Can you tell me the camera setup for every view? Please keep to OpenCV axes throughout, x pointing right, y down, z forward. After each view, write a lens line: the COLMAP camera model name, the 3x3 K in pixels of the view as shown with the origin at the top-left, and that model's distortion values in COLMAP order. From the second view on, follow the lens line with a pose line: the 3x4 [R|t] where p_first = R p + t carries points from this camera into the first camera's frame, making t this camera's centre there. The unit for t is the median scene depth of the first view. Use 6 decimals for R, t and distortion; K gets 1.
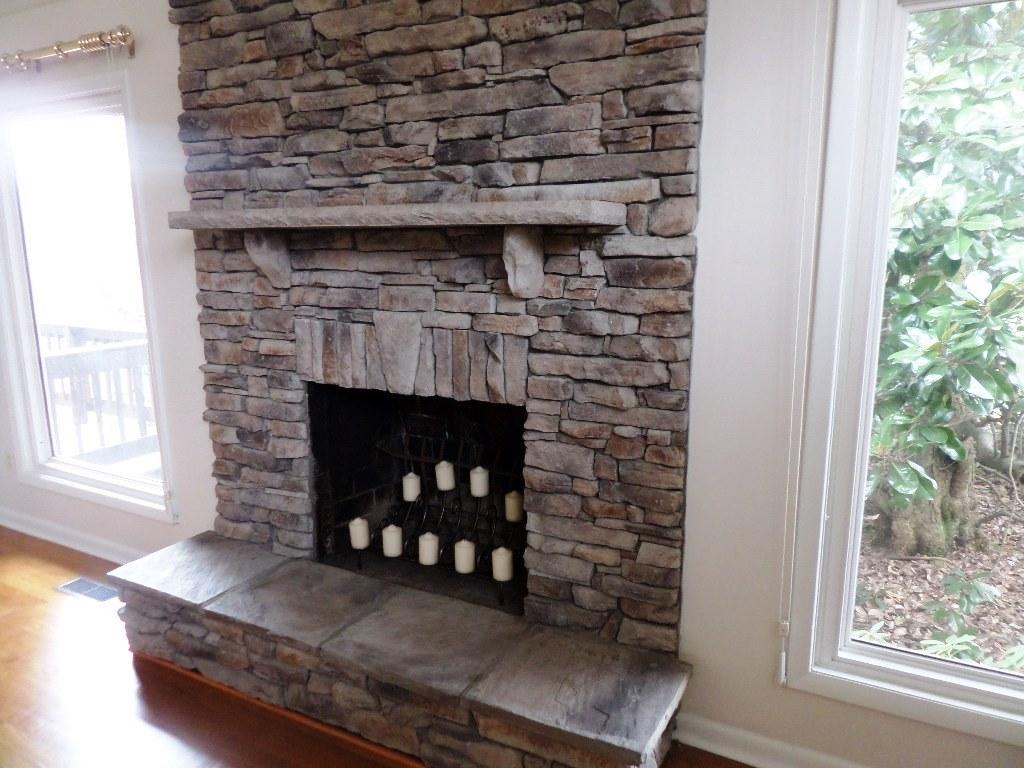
lens RADIAL K [[745.1, 0, 512.0], [0, 745.1, 384.0], [0, 0, 1]] dist [-0.000512, 0.001322]
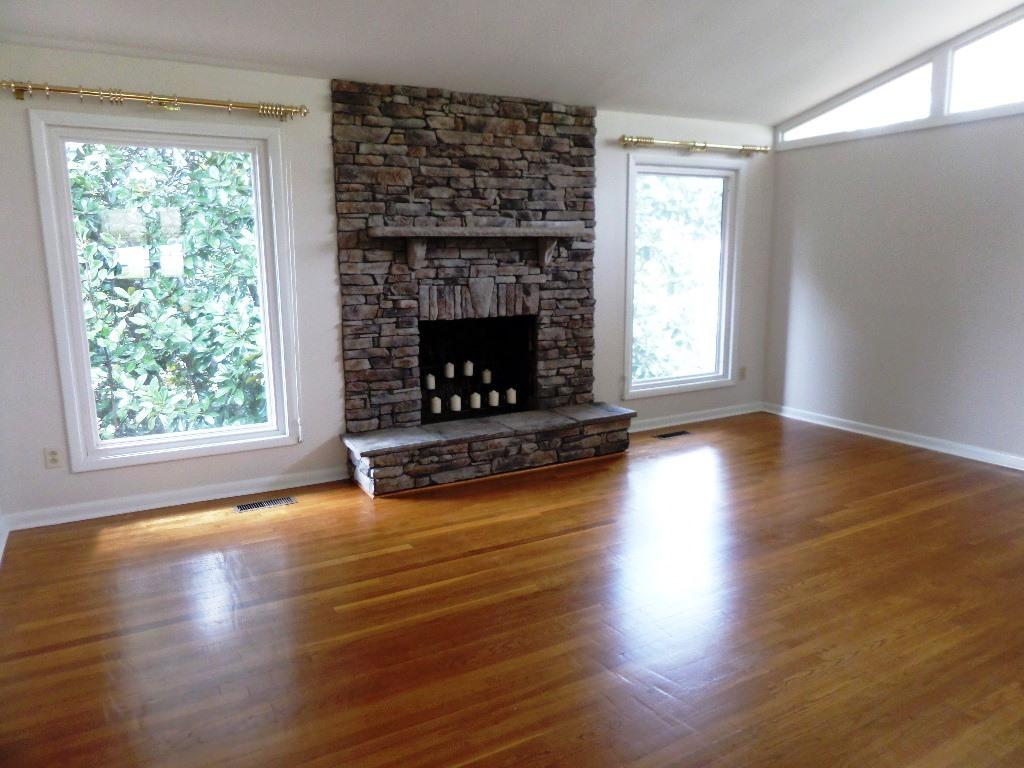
lens RADIAL K [[728.0, 0, 512.0], [0, 728.0, 384.0], [0, 0, 1]] dist [-0.013667, -0.000820]
pose [[0.524741, -0.150073, 0.837929, -1.929346], [0.171887, 0.982741, 0.068367, 0.073264], [-0.833728, 0.108154, 0.541480, -0.141467]]
